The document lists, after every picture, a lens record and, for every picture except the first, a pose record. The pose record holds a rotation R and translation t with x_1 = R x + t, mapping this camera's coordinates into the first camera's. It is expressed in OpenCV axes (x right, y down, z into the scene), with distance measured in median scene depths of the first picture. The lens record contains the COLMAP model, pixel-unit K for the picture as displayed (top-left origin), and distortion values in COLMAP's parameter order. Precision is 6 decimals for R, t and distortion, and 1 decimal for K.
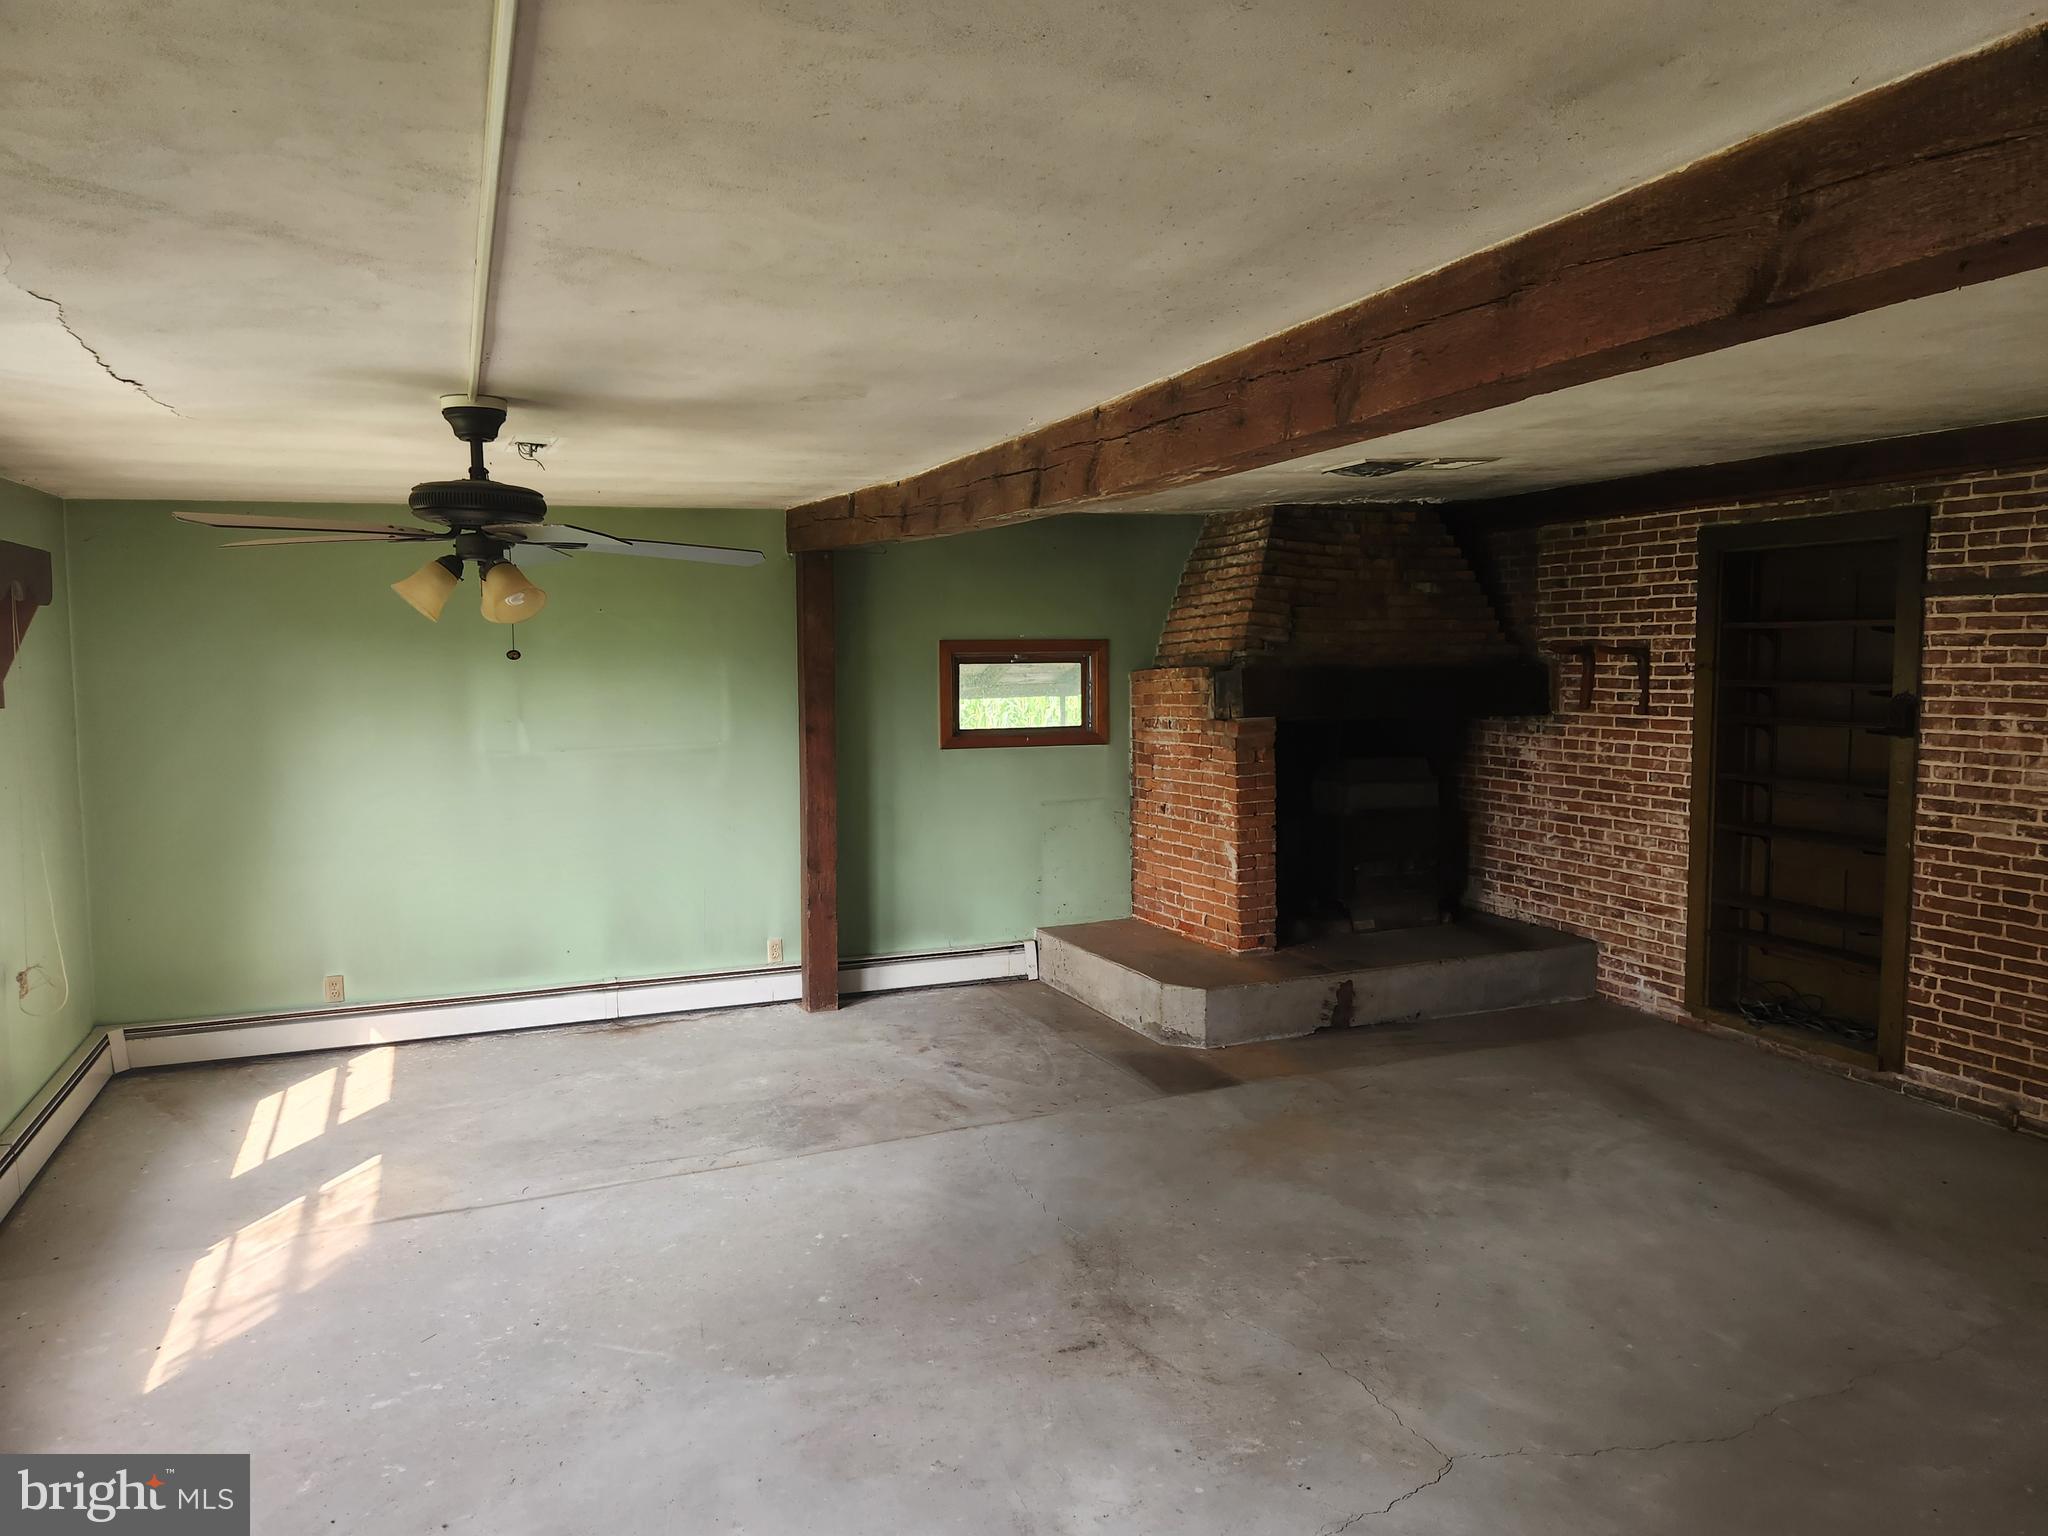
lens RADIAL K [[1371.5, 0, 1028.0], [0, 1371.5, 778.1], [0, 0, 1]] dist [0.071828, -0.061508]
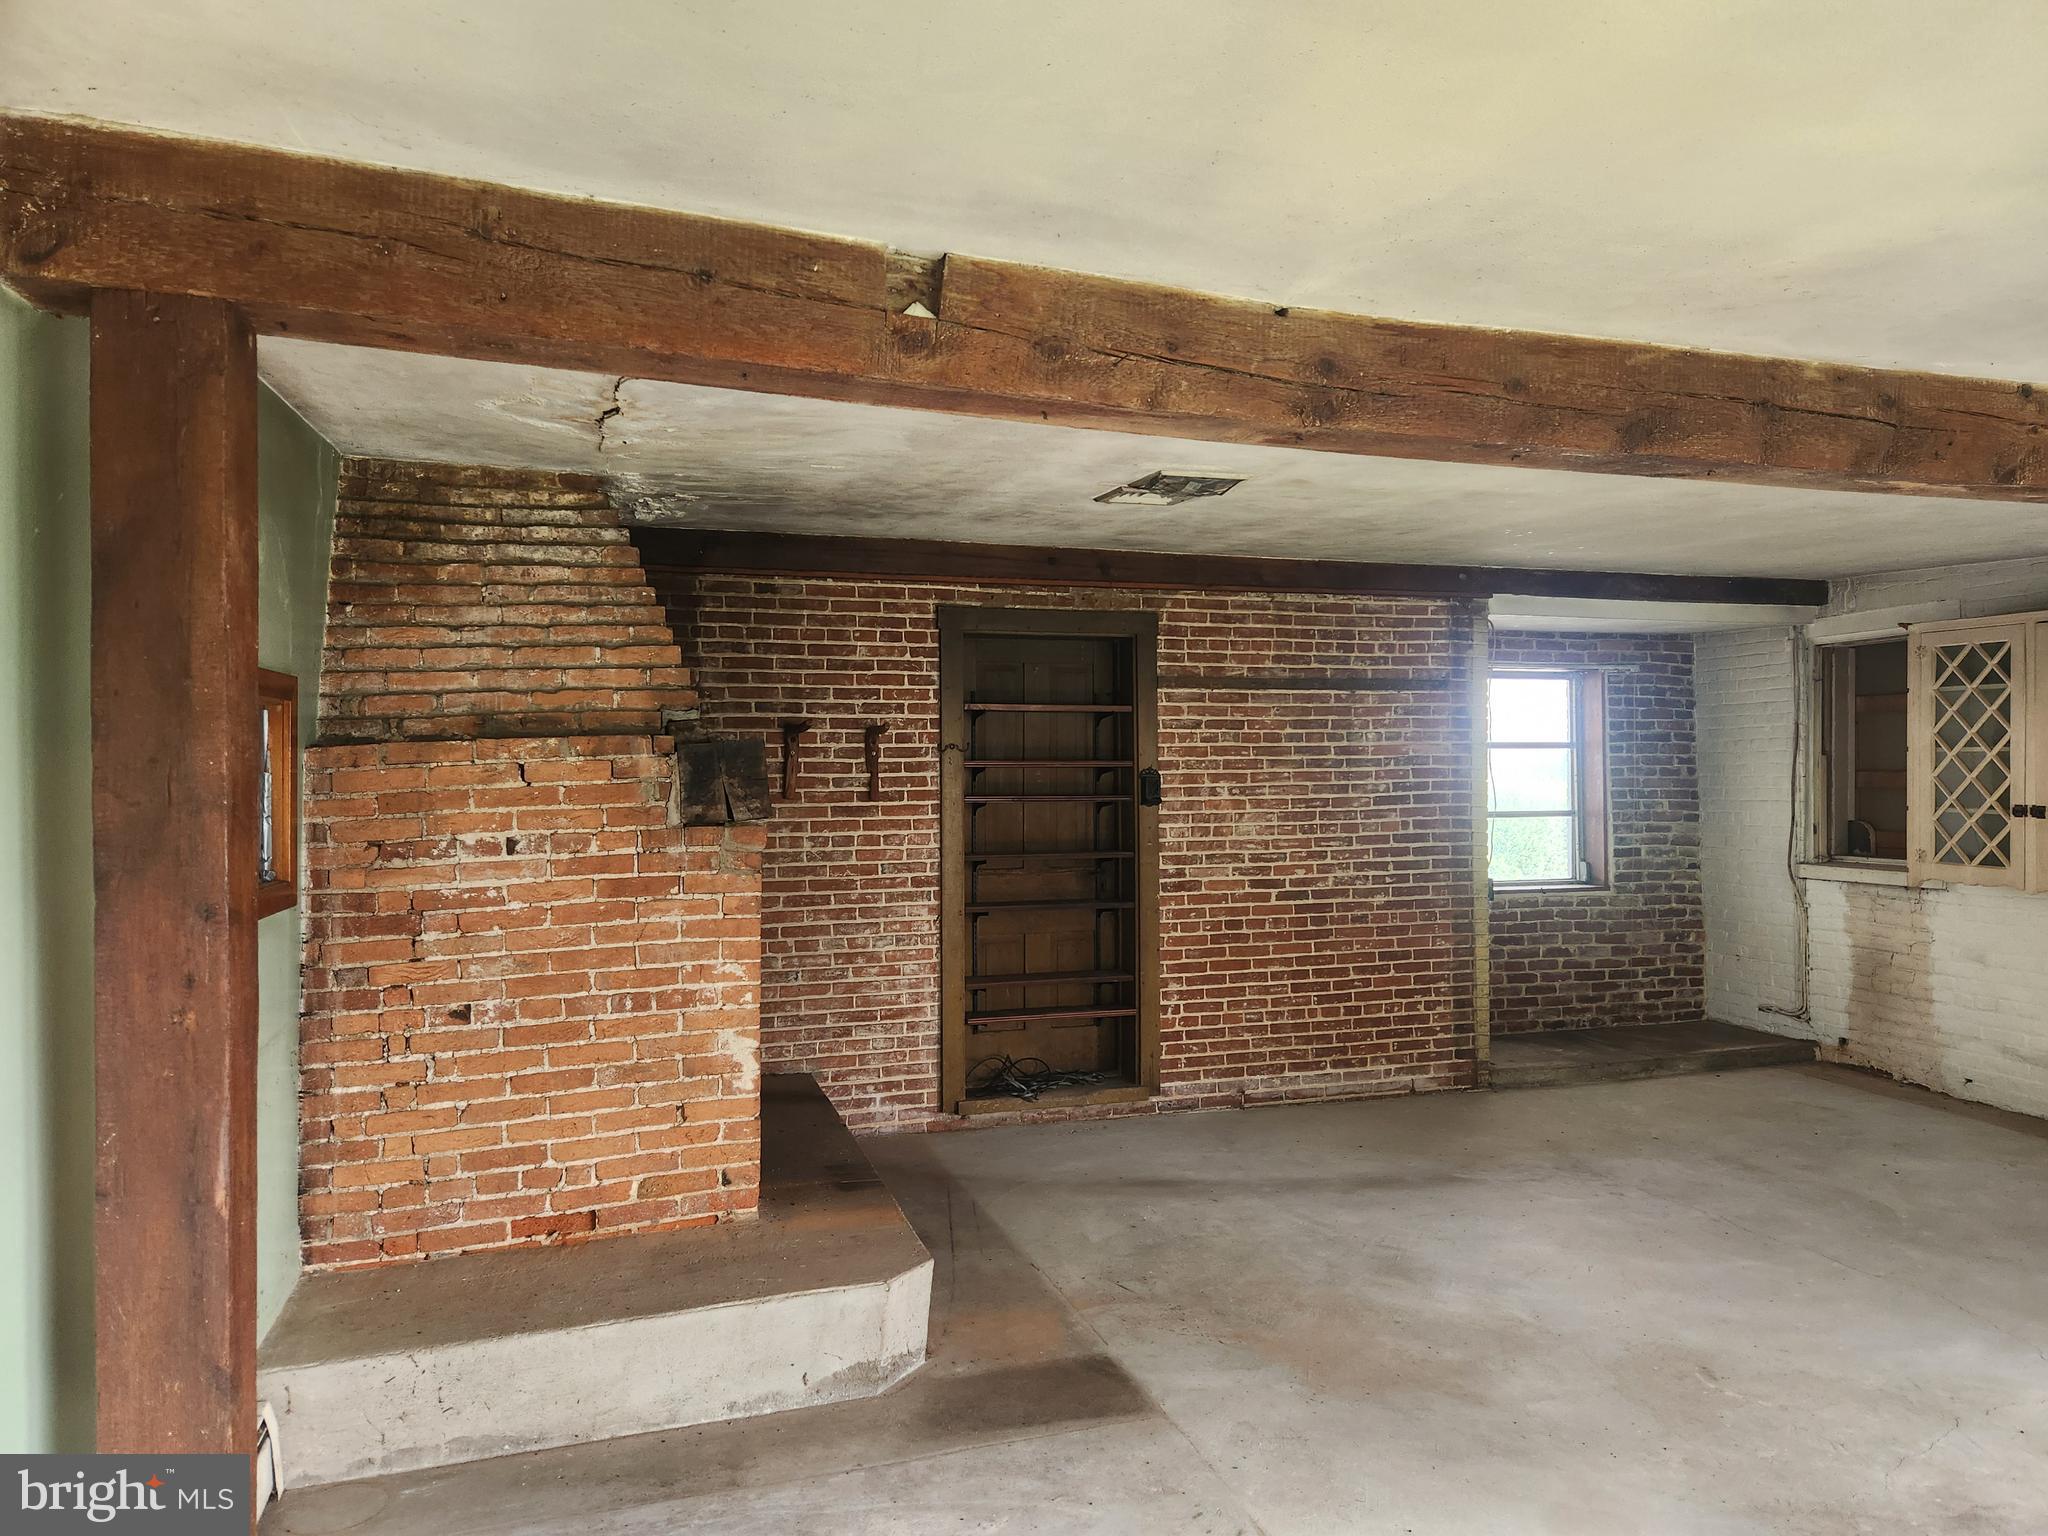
lens RADIAL K [[1371.5, 0, 1065.8], [0, 1371.5, 767.4], [0, 0, 1]] dist [0.071828, -0.061508]
pose [[0.083960, 0.001429, 0.996468, -0.465229], [0.095986, 0.995337, -0.009515, -0.050103], [-0.991835, 0.096446, 0.083431, 0.851055]]
